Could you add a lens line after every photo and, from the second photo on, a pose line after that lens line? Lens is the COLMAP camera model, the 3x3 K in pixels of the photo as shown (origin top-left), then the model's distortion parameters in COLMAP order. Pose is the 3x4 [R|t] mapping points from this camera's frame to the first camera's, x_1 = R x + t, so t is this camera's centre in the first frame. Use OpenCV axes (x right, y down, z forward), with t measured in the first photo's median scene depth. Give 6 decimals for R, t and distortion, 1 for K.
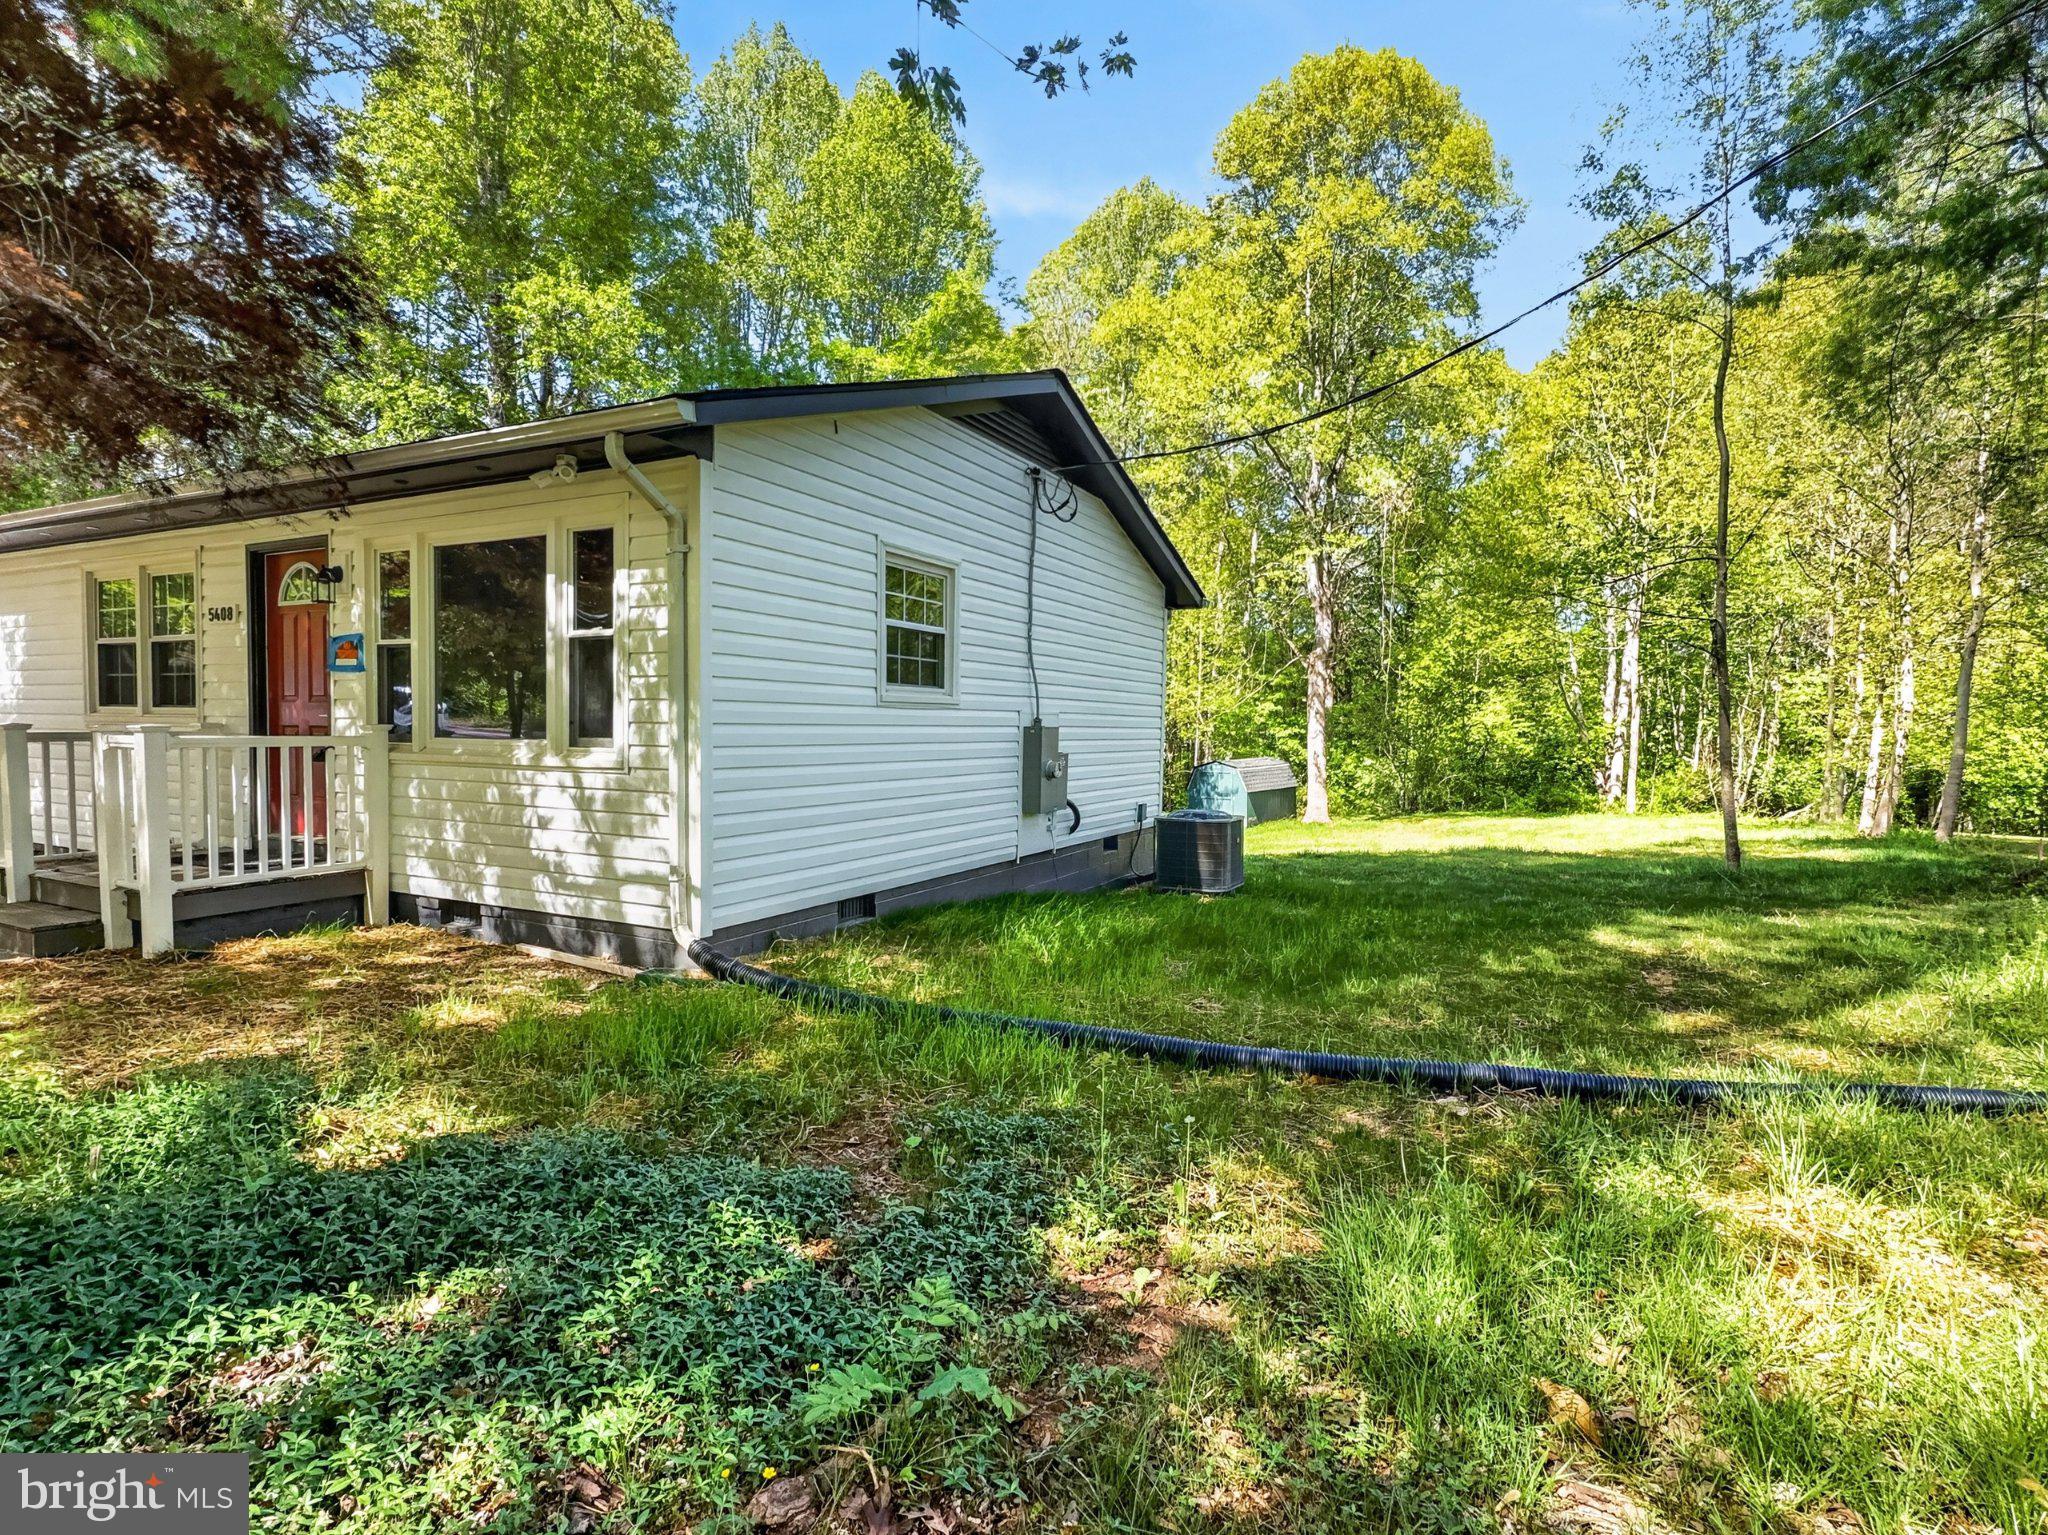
lens RADIAL K [[1047.7, 0, 1036.7], [0, 1047.7, 777.3], [0, 0, 1]] dist [-0.005767, 0.002719]
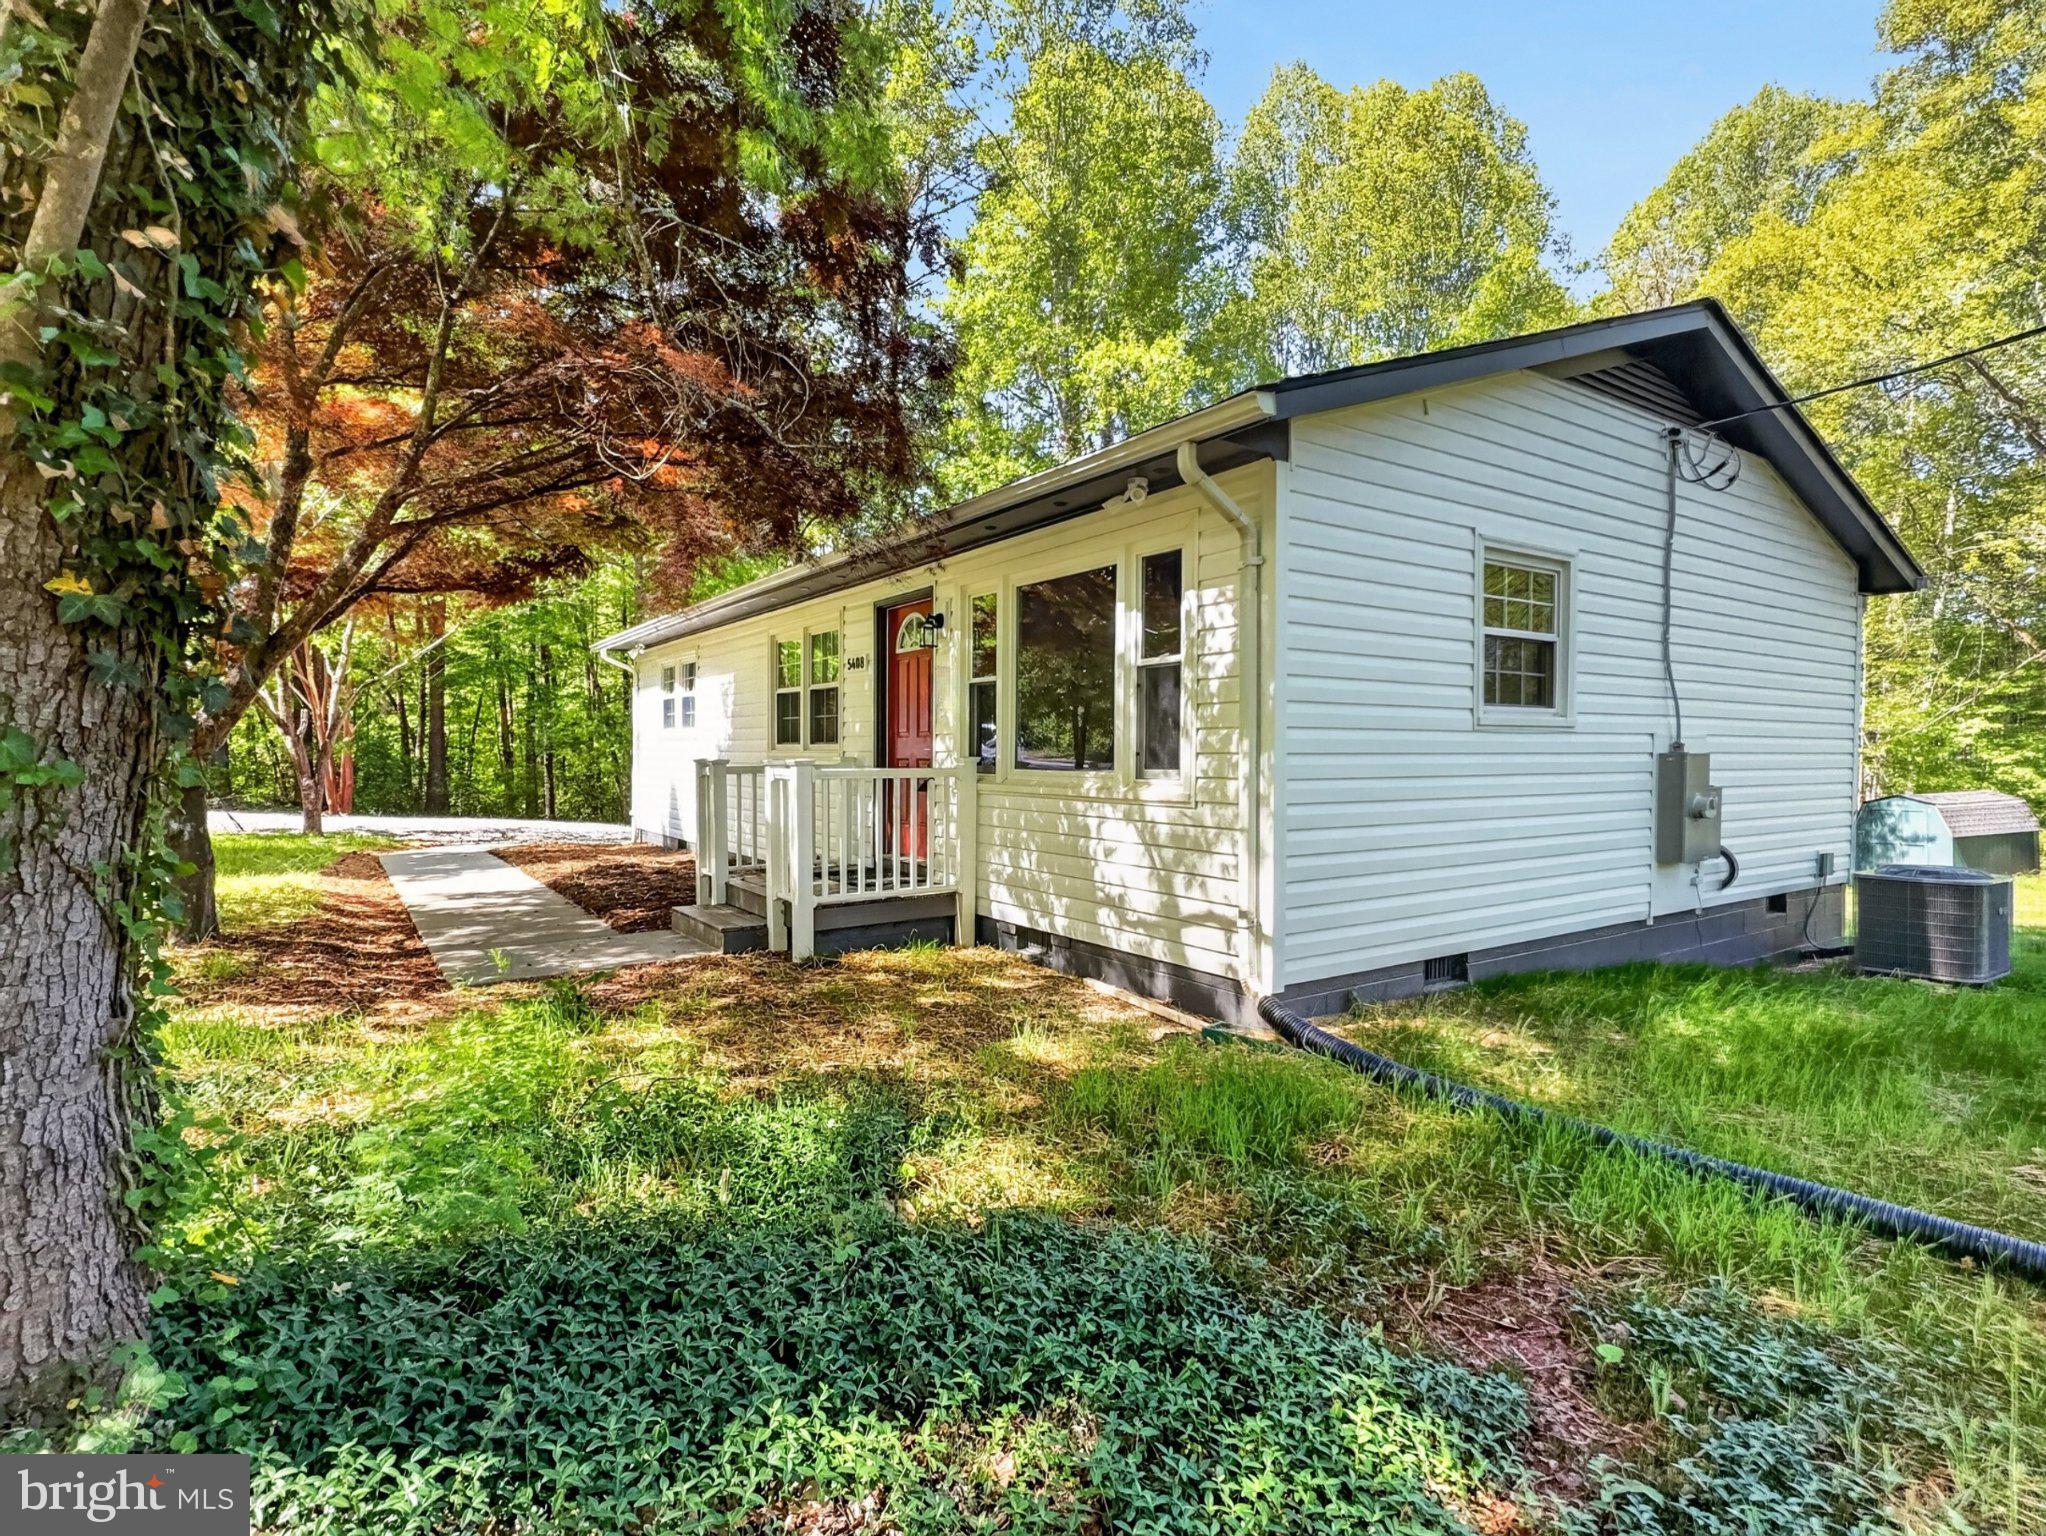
lens RADIAL K [[1046.7, 0, 1014.4], [0, 1046.7, 772.1], [0, 0, 1]] dist [-0.005767, 0.002719]
pose [[0.867830, -0.001367, -0.496860, -0.057715], [-0.014853, 0.999478, -0.028692, -0.005364], [0.496640, 0.032280, 0.867356, 0.095592]]
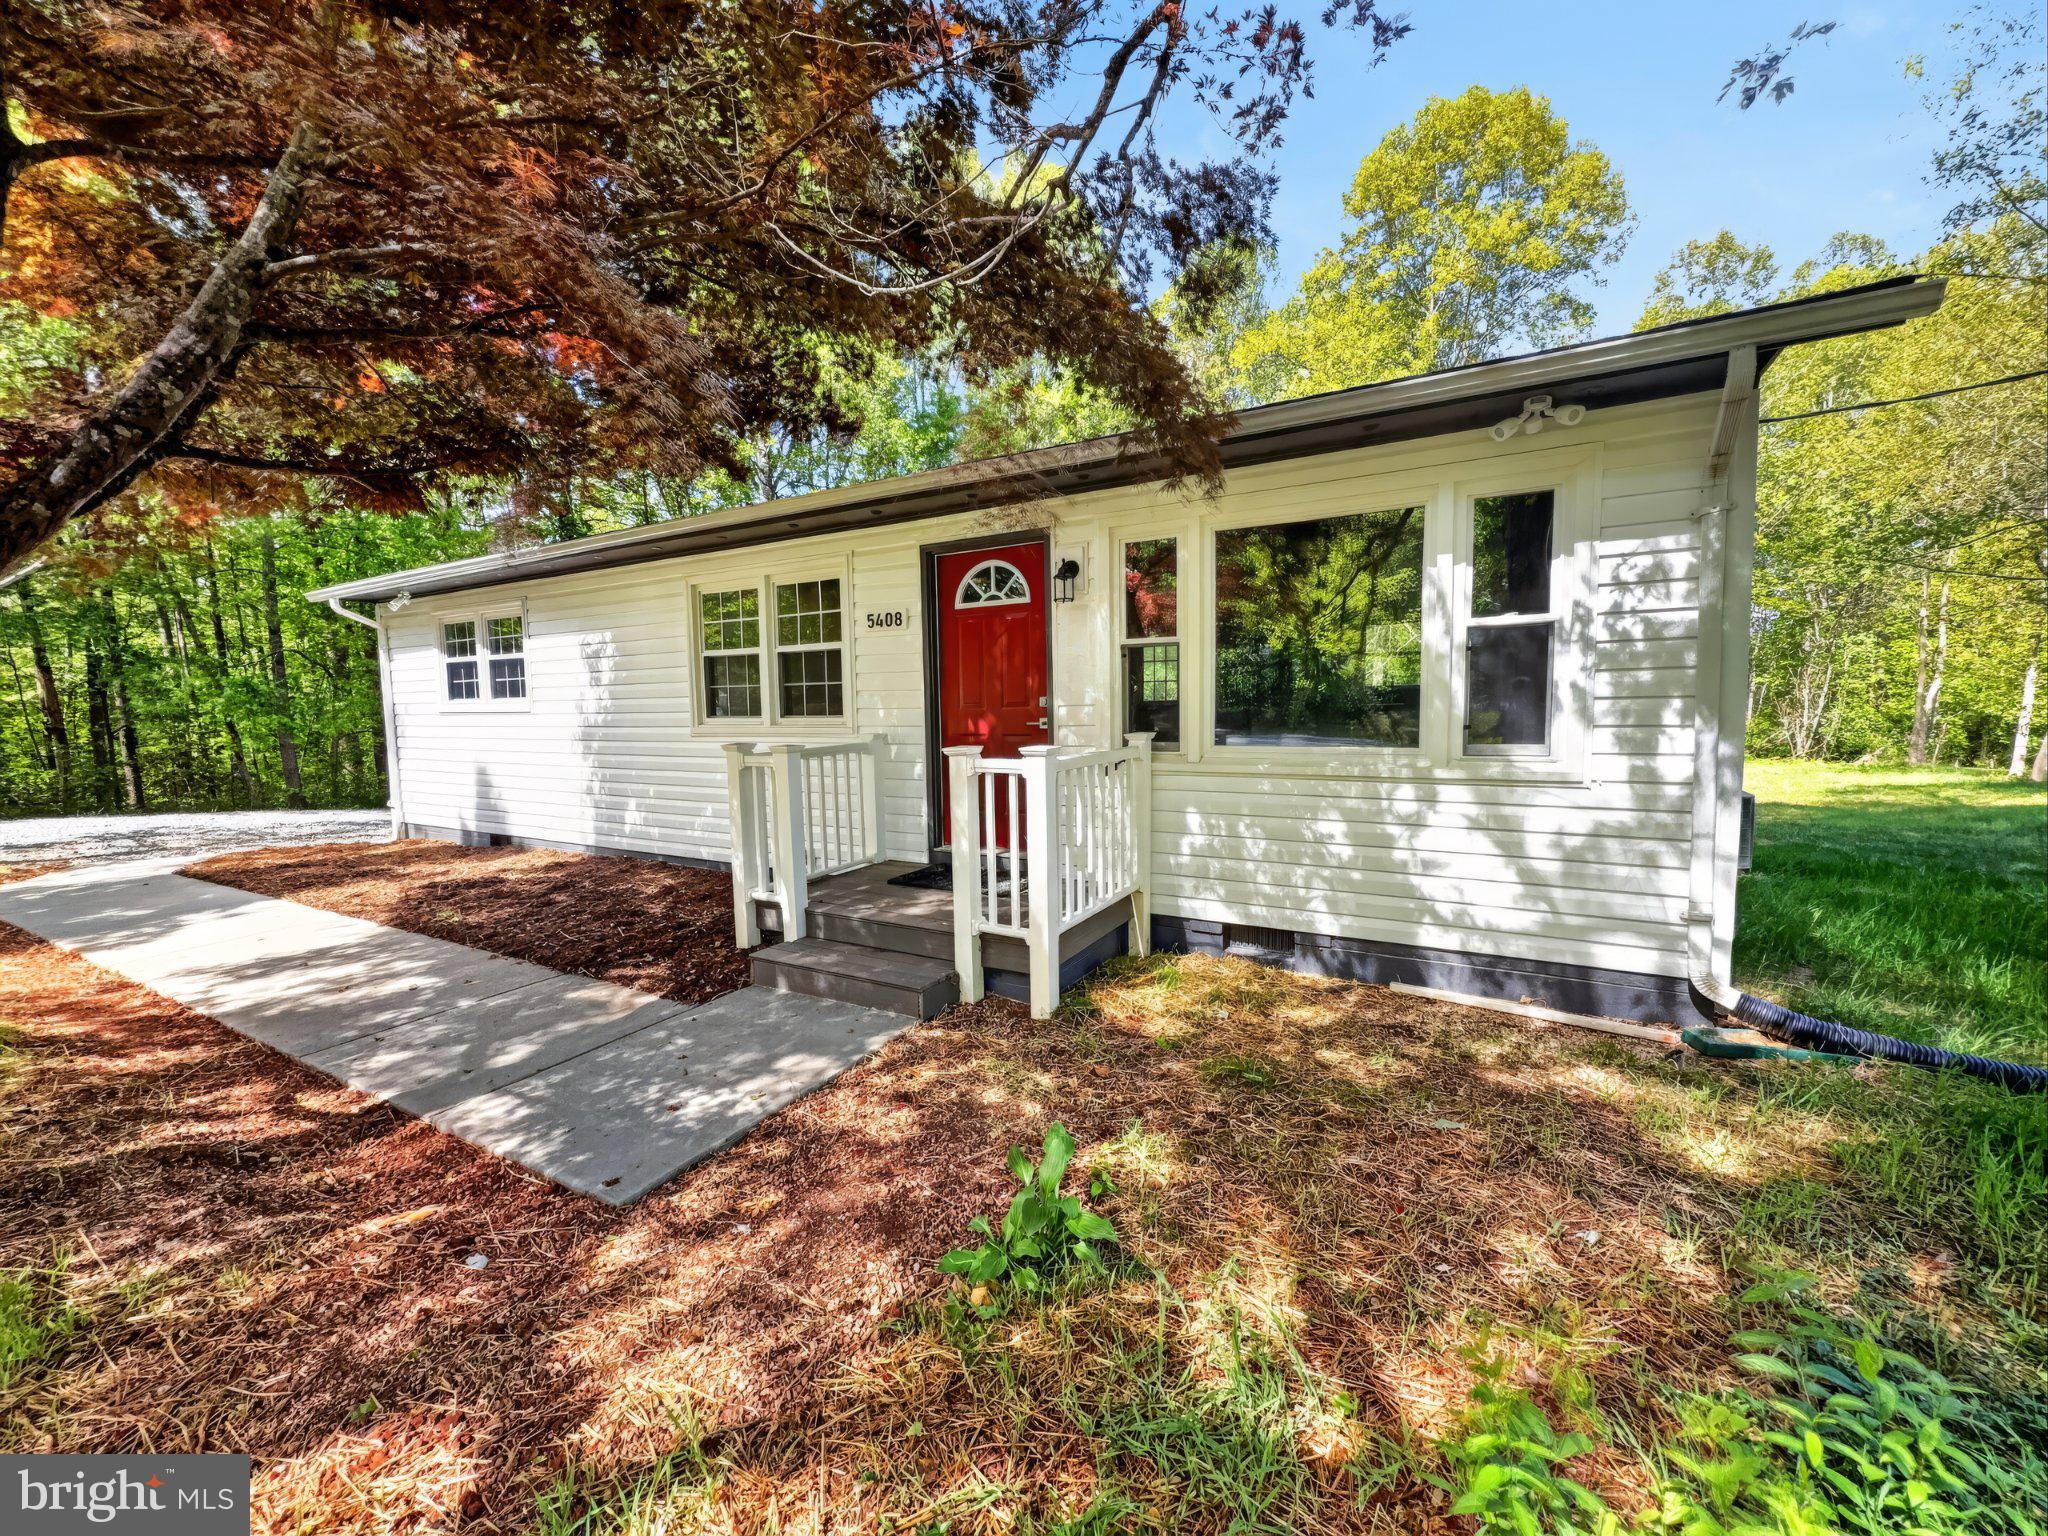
lens RADIAL K [[819.7, 0, 1011.5], [0, 819.7, 768.3], [0, 0, 1]] dist [-0.001629, -0.000732]
pose [[0.997532, -0.027314, -0.064690, -0.704535], [0.029489, 0.999023, 0.032901, -0.046835], [0.063728, -0.034727, 0.997363, 0.283449]]
